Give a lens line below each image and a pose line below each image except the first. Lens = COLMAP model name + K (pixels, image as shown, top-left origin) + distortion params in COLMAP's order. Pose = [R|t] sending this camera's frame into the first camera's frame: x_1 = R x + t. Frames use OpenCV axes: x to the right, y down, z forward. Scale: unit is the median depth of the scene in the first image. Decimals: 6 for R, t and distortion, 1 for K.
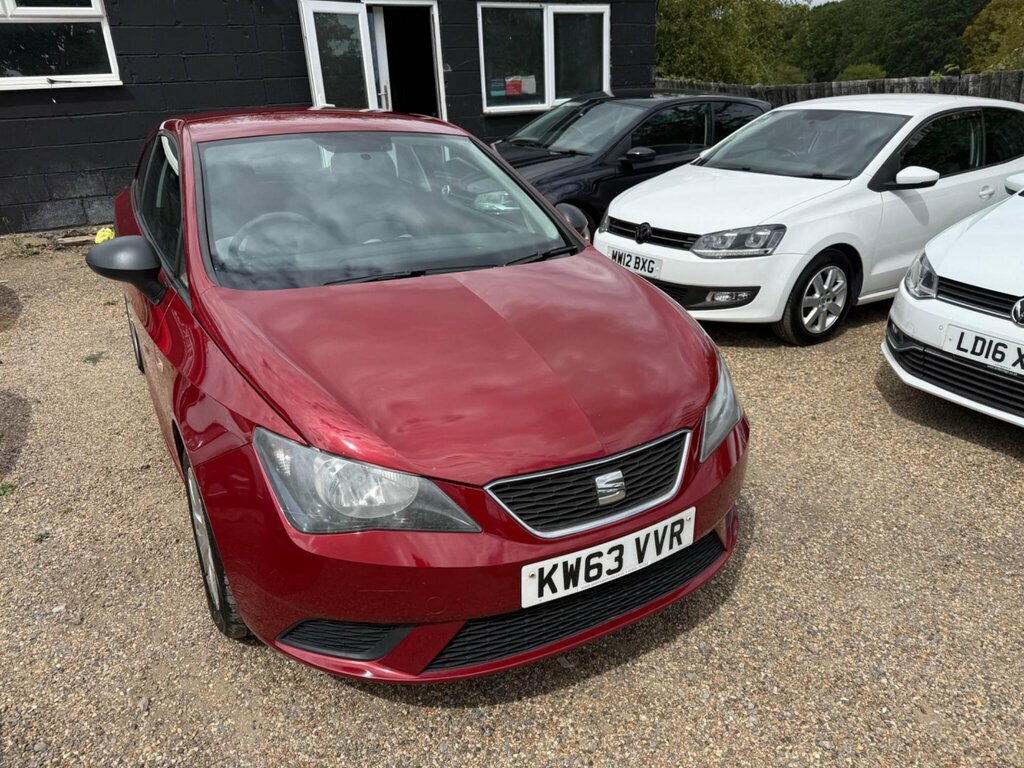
lens RADIAL K [[790.1, 0, 499.6], [0, 790.1, 399.5], [0, 0, 1]] dist [0.028646, -0.043619]
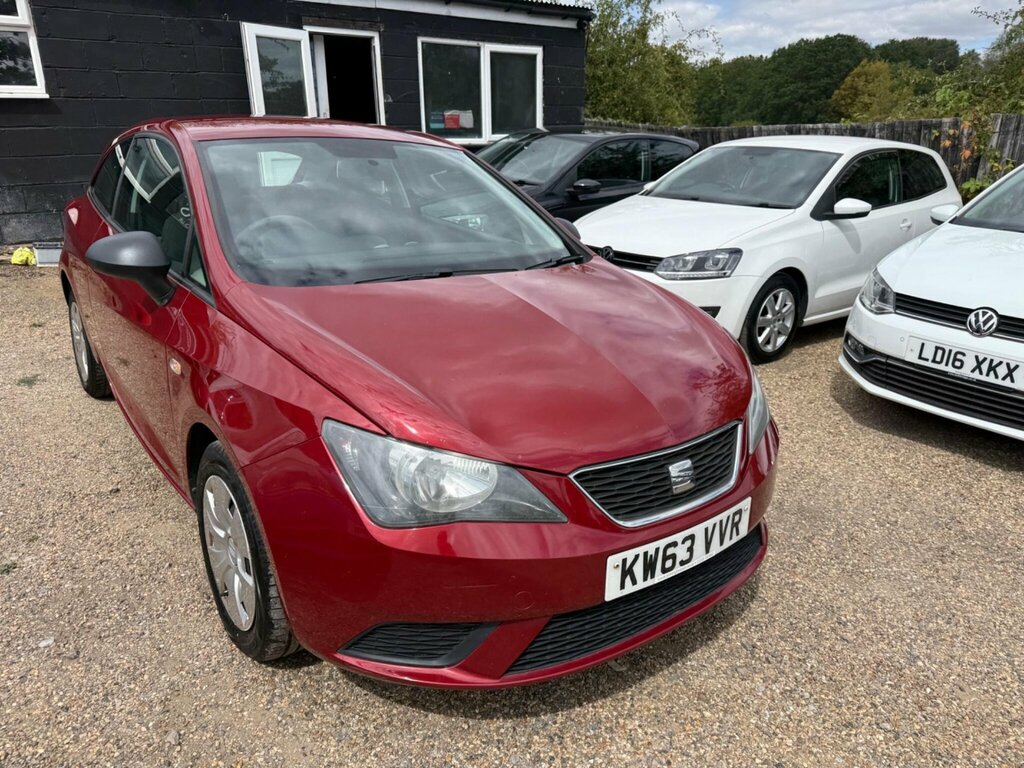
lens RADIAL K [[791.4, 0, 512.0], [0, 791.4, 384.0], [0, 0, 1]] dist [0.022329, -0.033672]
pose [[0.988922, -0.008624, 0.148186, -0.160131], [0.019260, 0.997326, -0.070495, 0.044776], [-0.147182, 0.072568, 0.986444, 0.025320]]
